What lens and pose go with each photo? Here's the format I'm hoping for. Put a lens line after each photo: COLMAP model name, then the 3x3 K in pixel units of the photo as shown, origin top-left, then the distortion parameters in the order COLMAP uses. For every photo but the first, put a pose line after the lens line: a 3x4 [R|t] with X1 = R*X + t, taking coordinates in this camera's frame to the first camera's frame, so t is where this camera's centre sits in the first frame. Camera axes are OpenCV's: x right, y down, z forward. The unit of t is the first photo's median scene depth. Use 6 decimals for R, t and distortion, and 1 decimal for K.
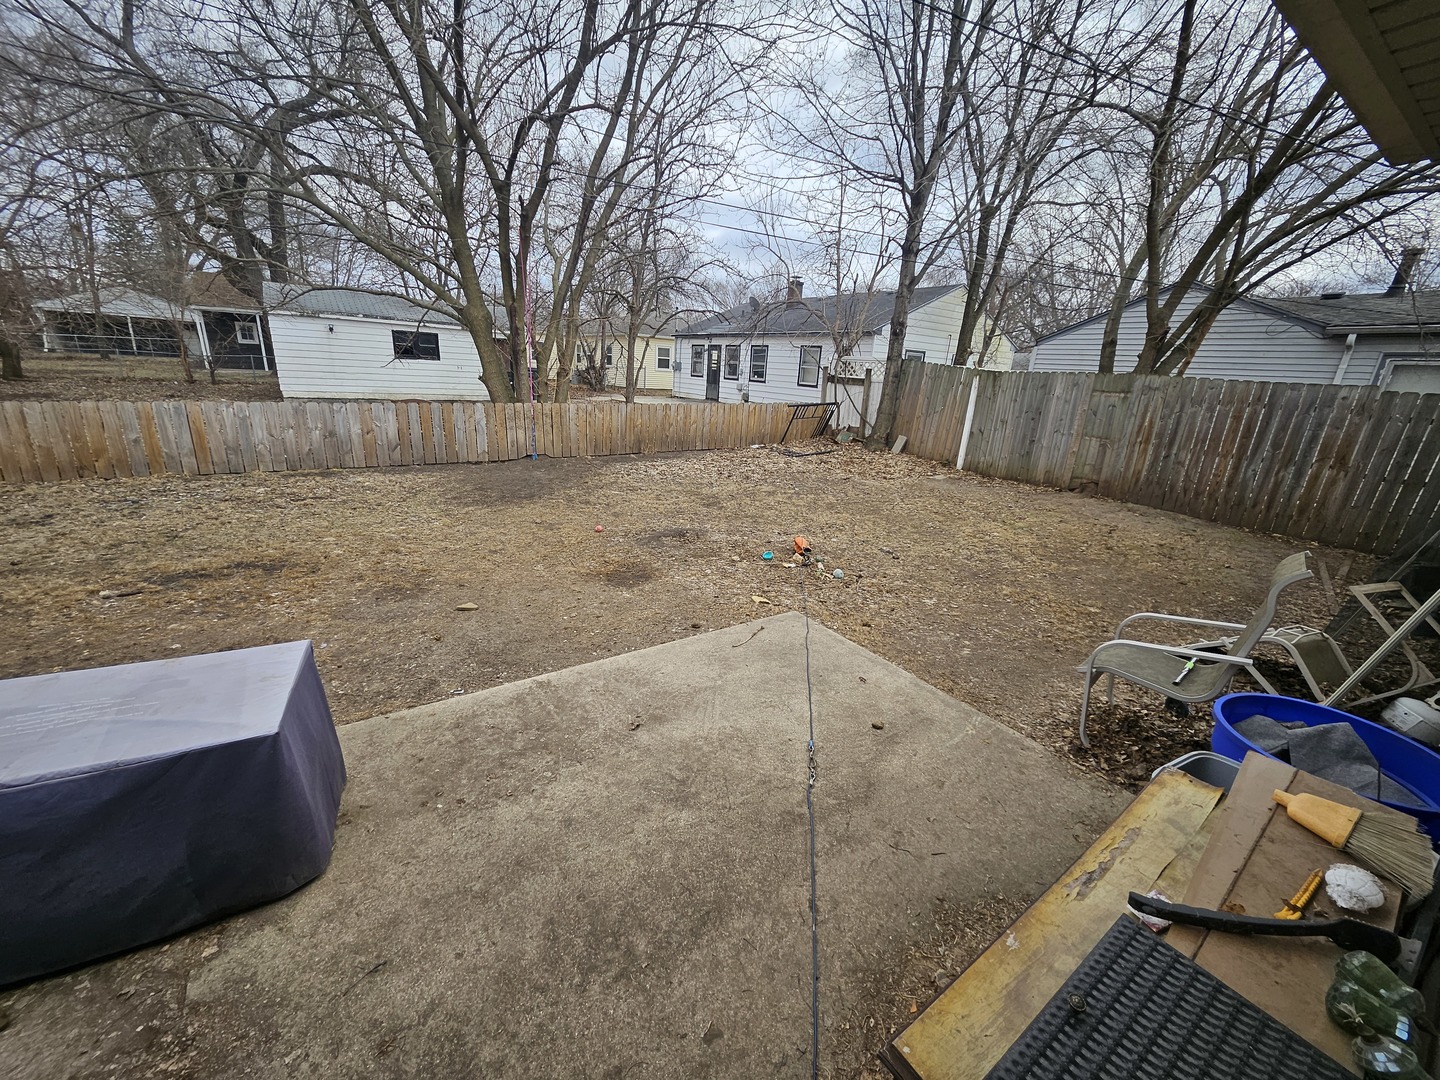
lens RADIAL K [[564.7, 0, 721.8], [0, 564.7, 549.9], [0, 0, 1]] dist [0.009631, -0.005945]
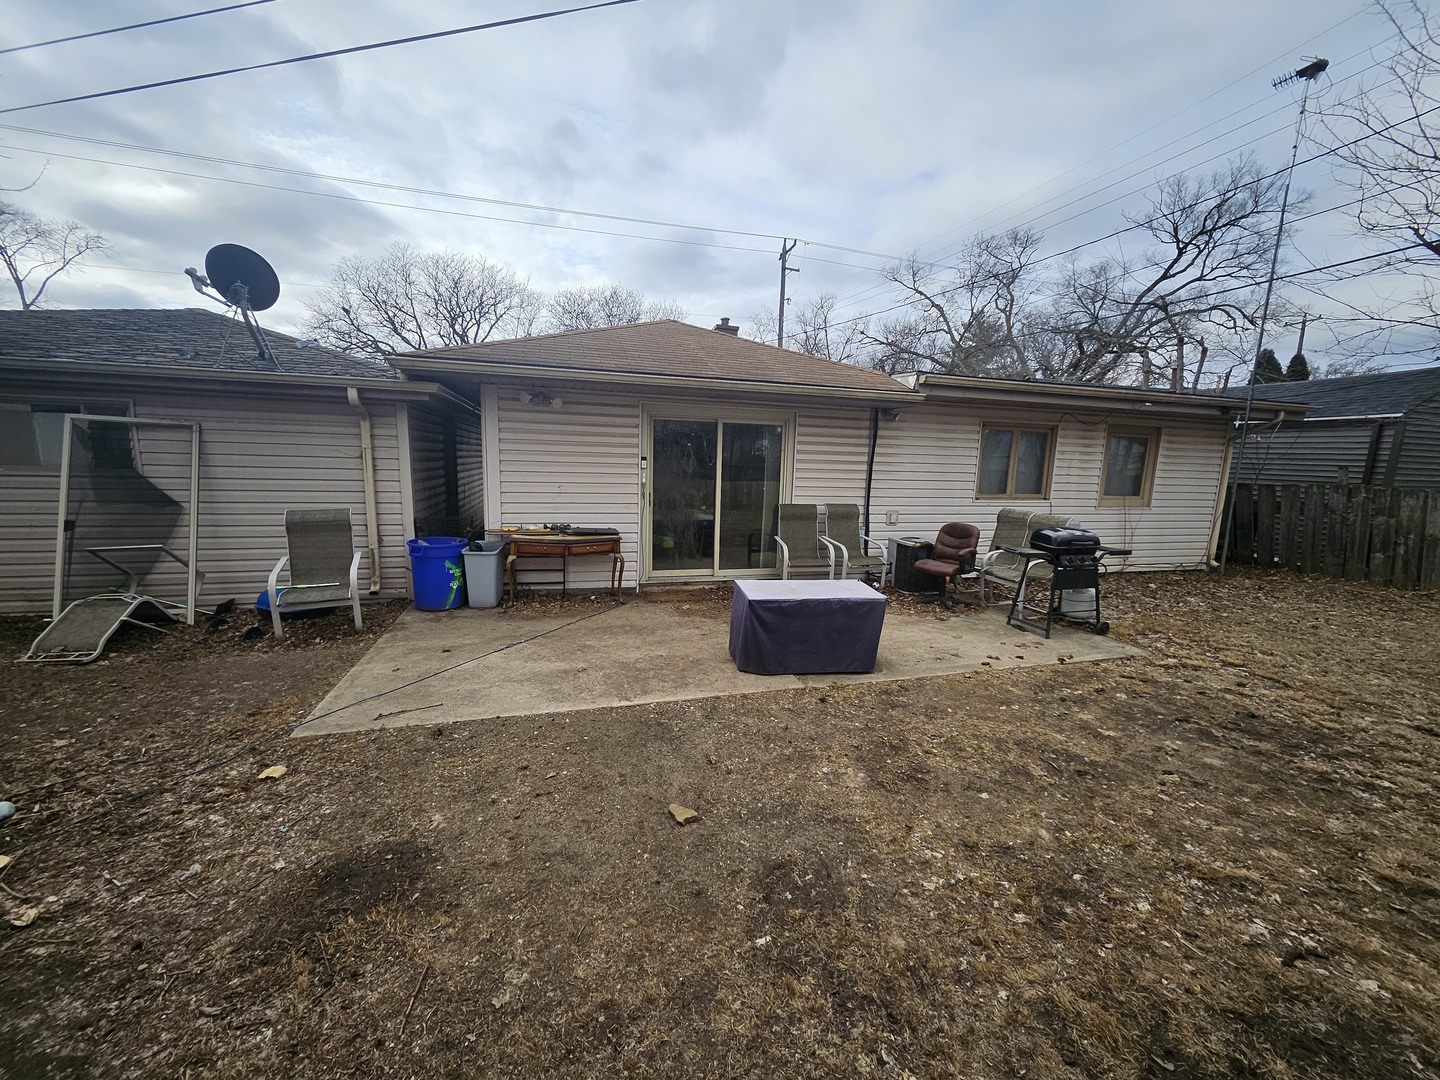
lens RADIAL K [[564.7, 0, 721.8], [0, 564.7, 549.9], [0, 0, 1]] dist [0.009631, -0.005945]
pose [[-0.945507, -0.135536, 0.296050, -0.321540], [0.016566, 0.888040, 0.459467, -0.239358], [-0.325179, 0.439334, -0.837403, 0.697661]]
